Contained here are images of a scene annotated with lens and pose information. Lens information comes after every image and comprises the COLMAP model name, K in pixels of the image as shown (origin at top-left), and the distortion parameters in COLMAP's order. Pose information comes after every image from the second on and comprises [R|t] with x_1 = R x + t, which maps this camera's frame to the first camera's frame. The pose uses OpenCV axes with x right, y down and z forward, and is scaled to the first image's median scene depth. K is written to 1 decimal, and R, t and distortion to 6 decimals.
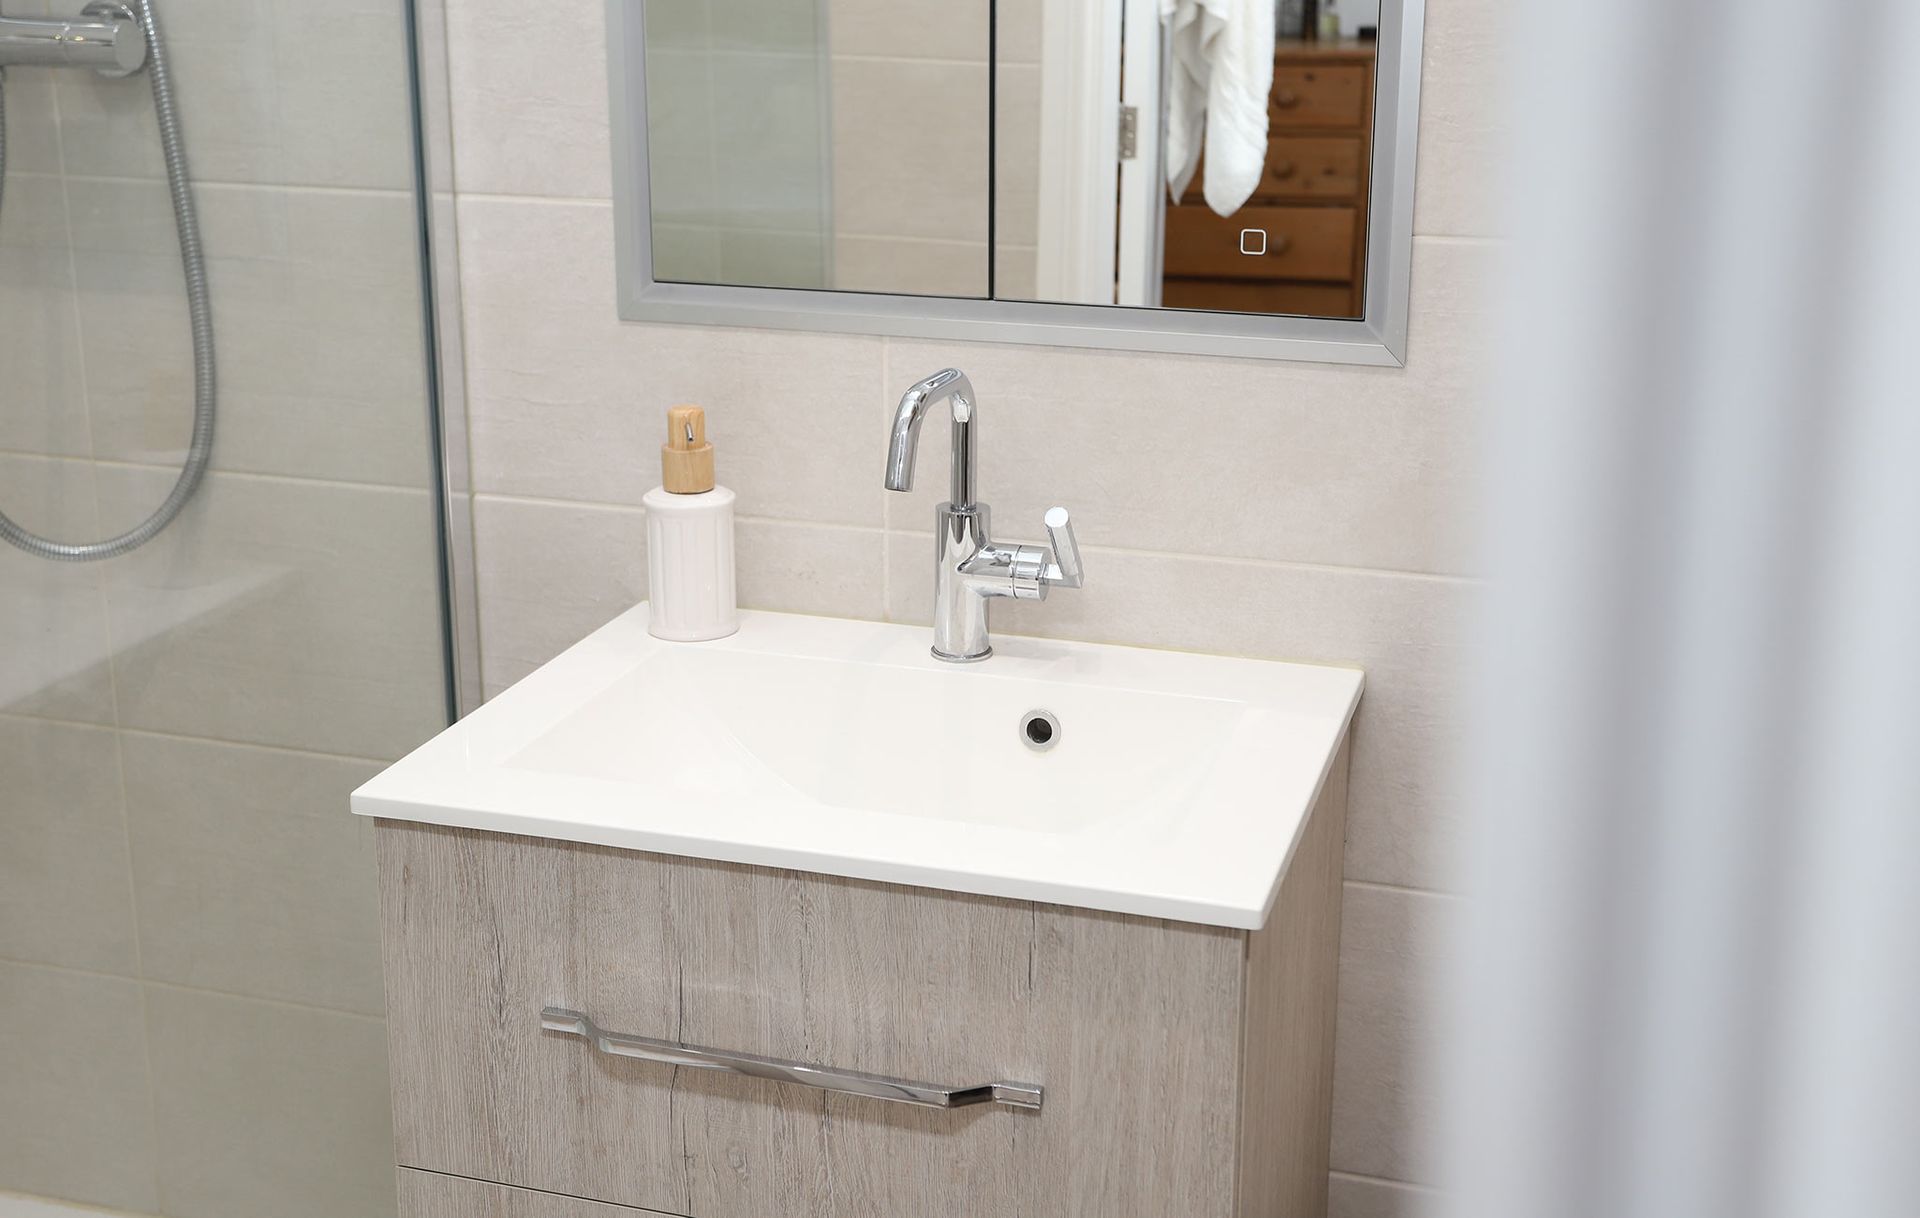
lens RADIAL K [[1990.3, 0, 1045.1], [0, 1990.3, 581.1], [0, 0, 1]] dist [0.010245, 0.122174]
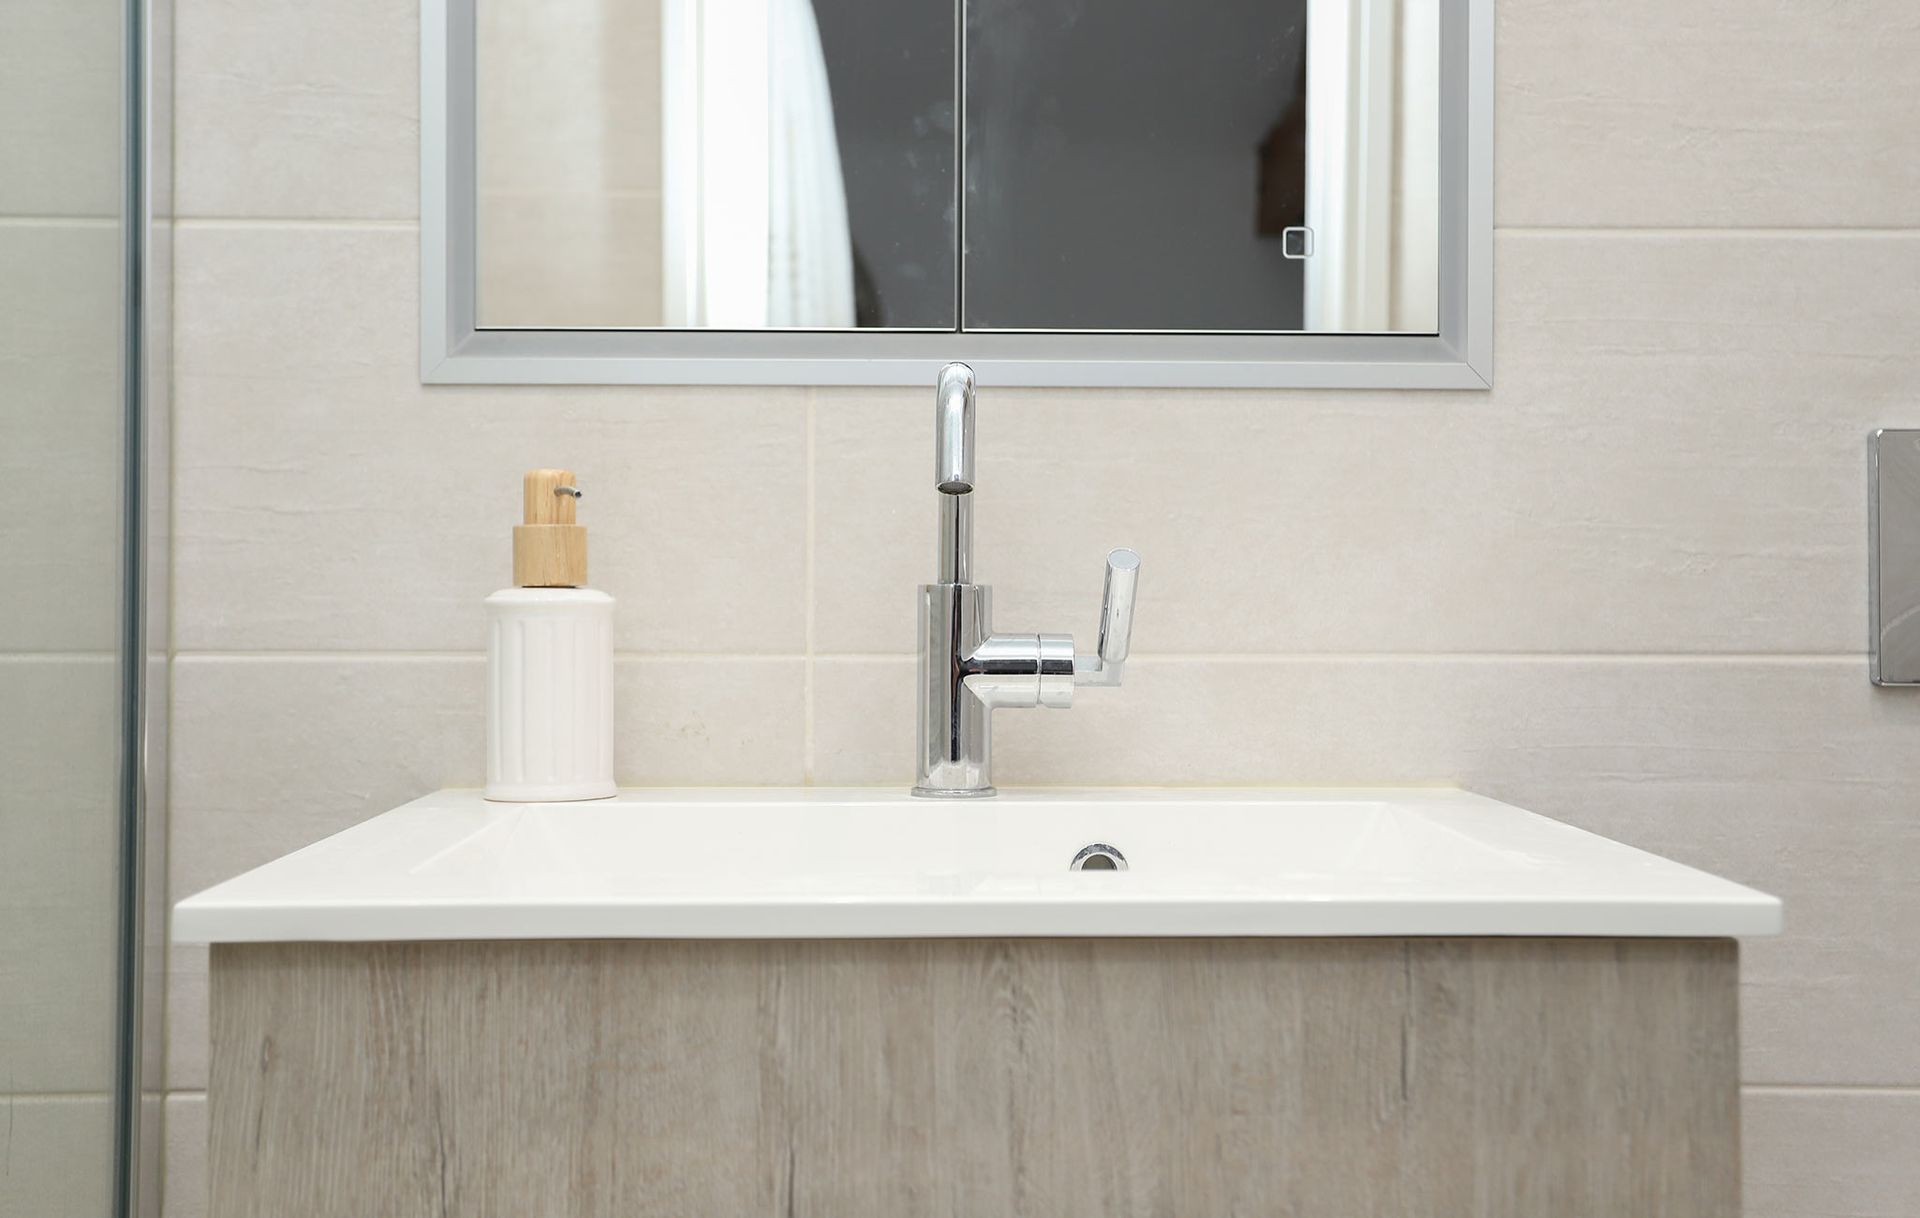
lens RADIAL K [[1990.3, 0, 1045.1], [0, 1990.3, 581.1], [0, 0, 1]] dist [0.010245, 0.122174]
pose [[0.959438, -0.020431, 0.281178, -0.266569], [0.091821, 0.965634, -0.243148, 0.176548], [-0.266547, 0.259103, 0.928342, 0.380239]]
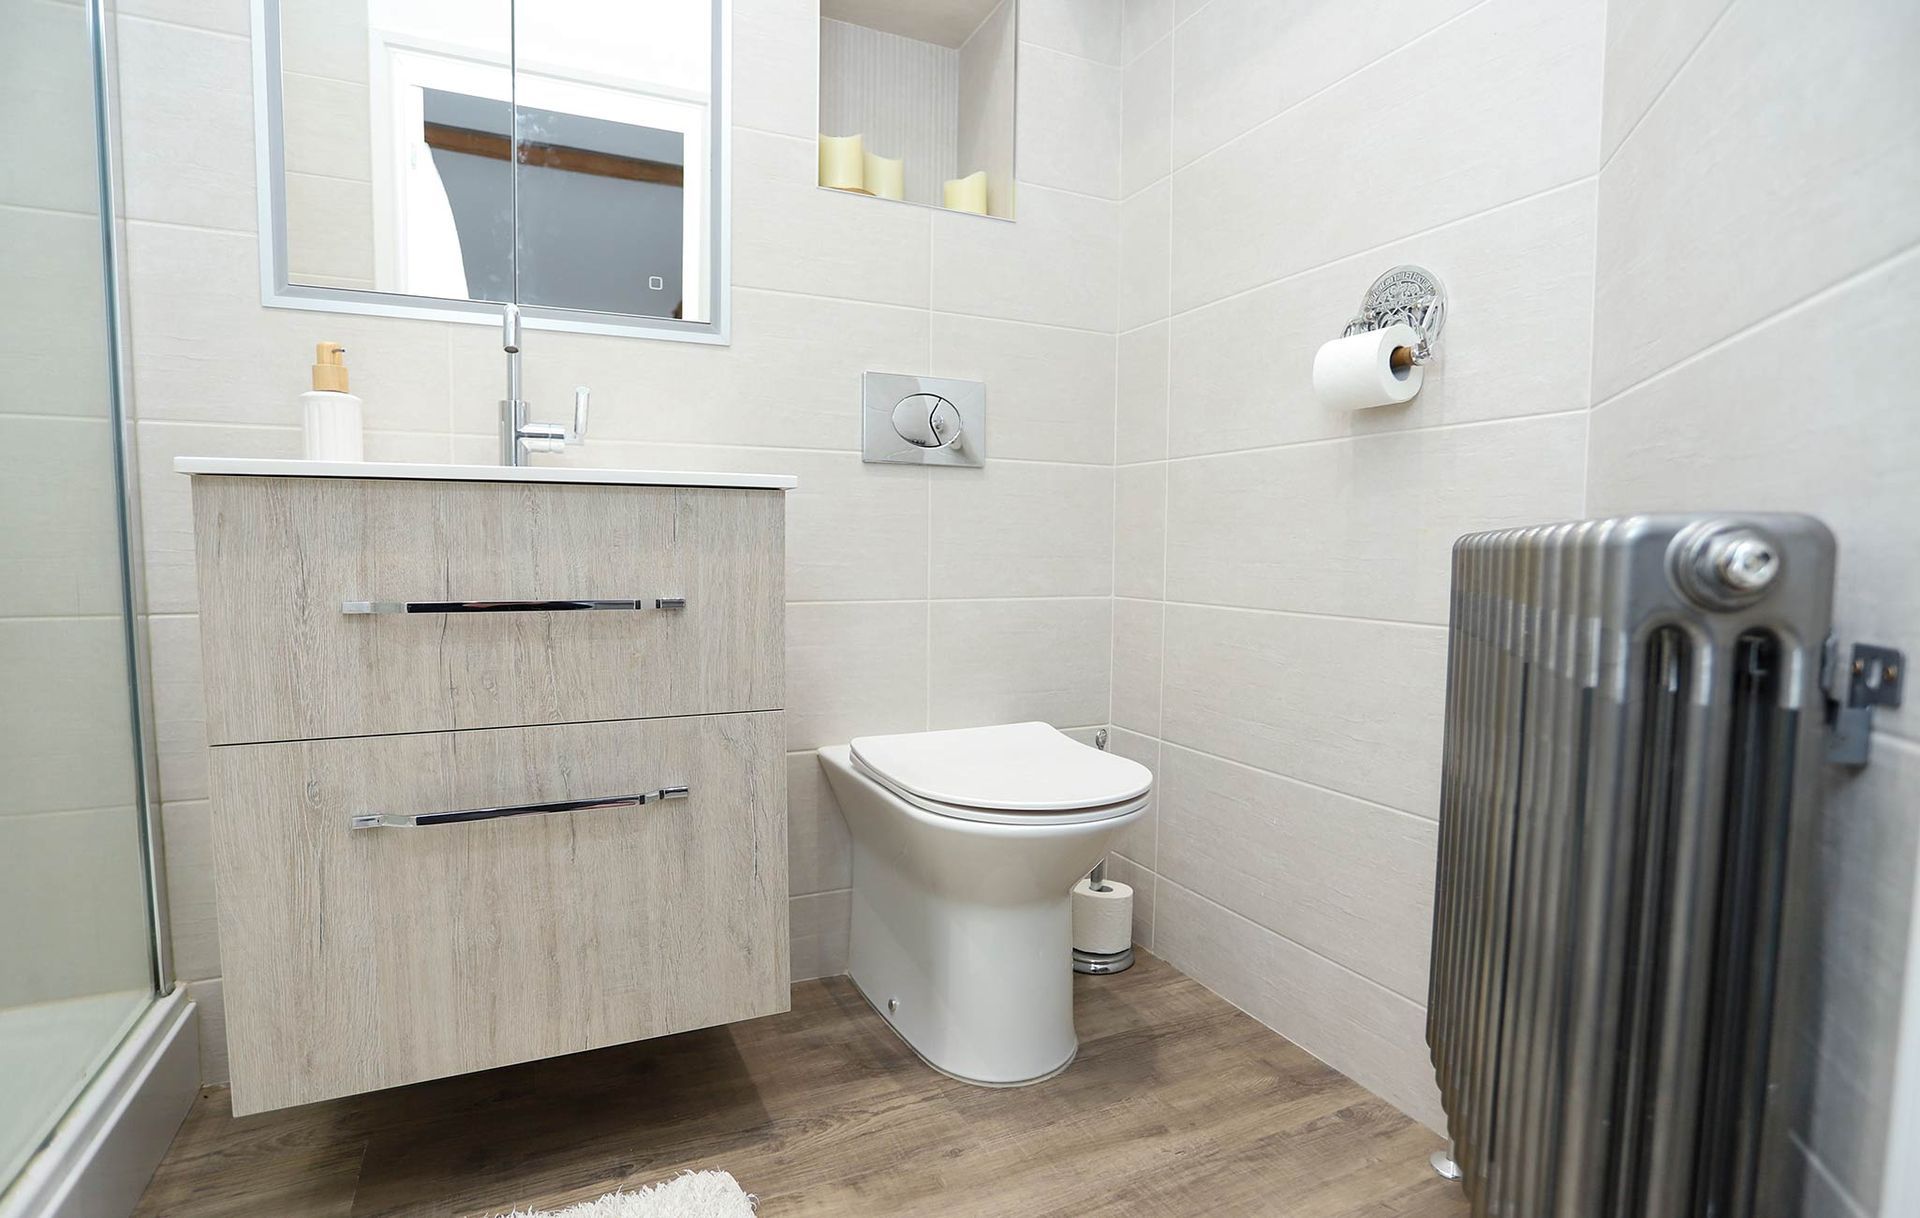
lens RADIAL K [[854.5, 0, 922.1], [0, 854.5, 601.8], [0, 0, 1]] dist [-0.060081, 0.023096]
pose [[0.783373, -0.068341, 0.617784, -0.297527], [0.159556, 0.982741, -0.093608, 0.344722], [-0.600724, 0.171901, 0.780756, 0.234002]]
